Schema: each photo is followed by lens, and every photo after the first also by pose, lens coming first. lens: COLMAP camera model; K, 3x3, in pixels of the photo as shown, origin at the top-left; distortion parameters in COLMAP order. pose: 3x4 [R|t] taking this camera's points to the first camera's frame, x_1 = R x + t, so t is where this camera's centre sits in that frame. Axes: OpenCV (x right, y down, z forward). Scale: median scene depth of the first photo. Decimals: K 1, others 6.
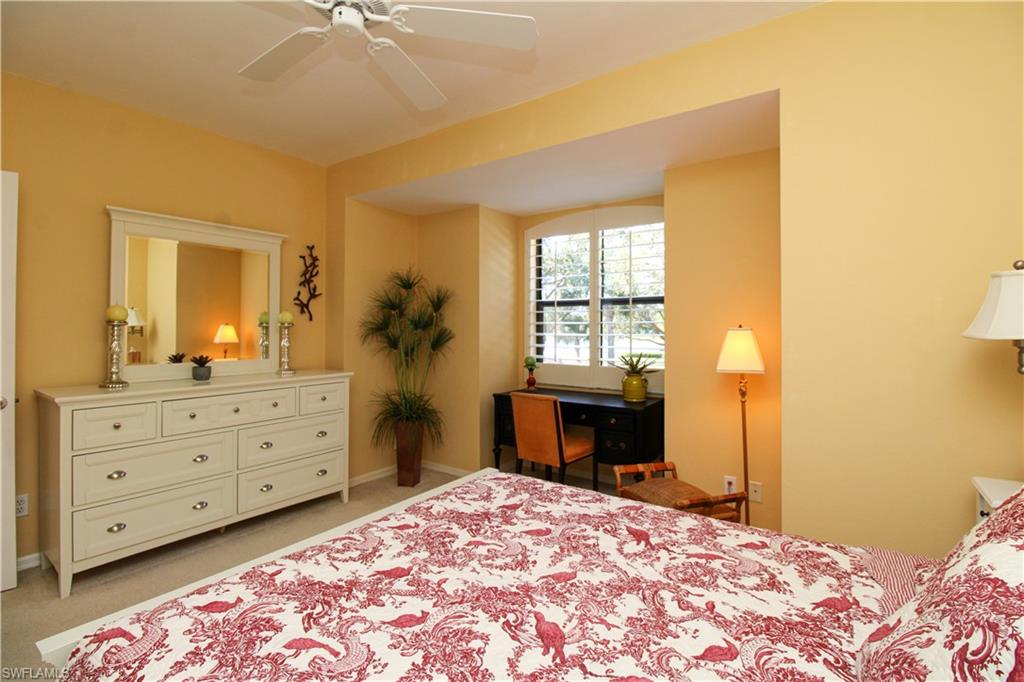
lens RADIAL K [[473.5, 0, 514.8], [0, 473.5, 332.4], [0, 0, 1]] dist [0.000510, -0.000211]
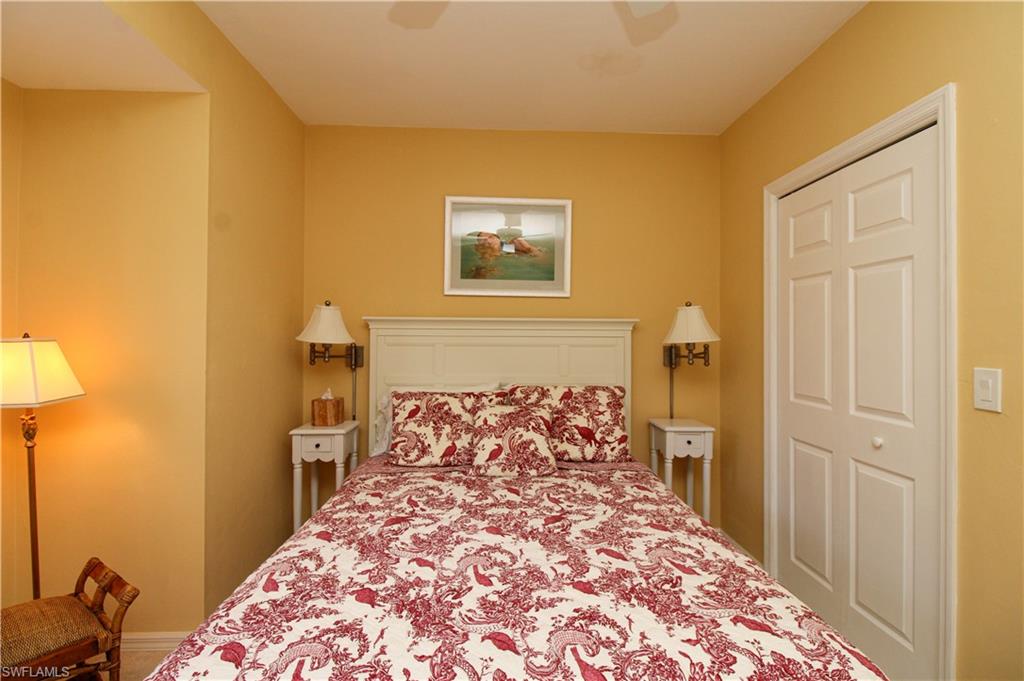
lens RADIAL K [[473.5, 0, 515.4], [0, 473.5, 336.4], [0, 0, 1]] dist [0.000510, -0.000211]
pose [[-0.610925, -0.004024, 0.791678, -0.937998], [0.004259, 0.999956, 0.008369, -0.028905], [-0.791677, 0.008484, -0.610881, 1.694123]]
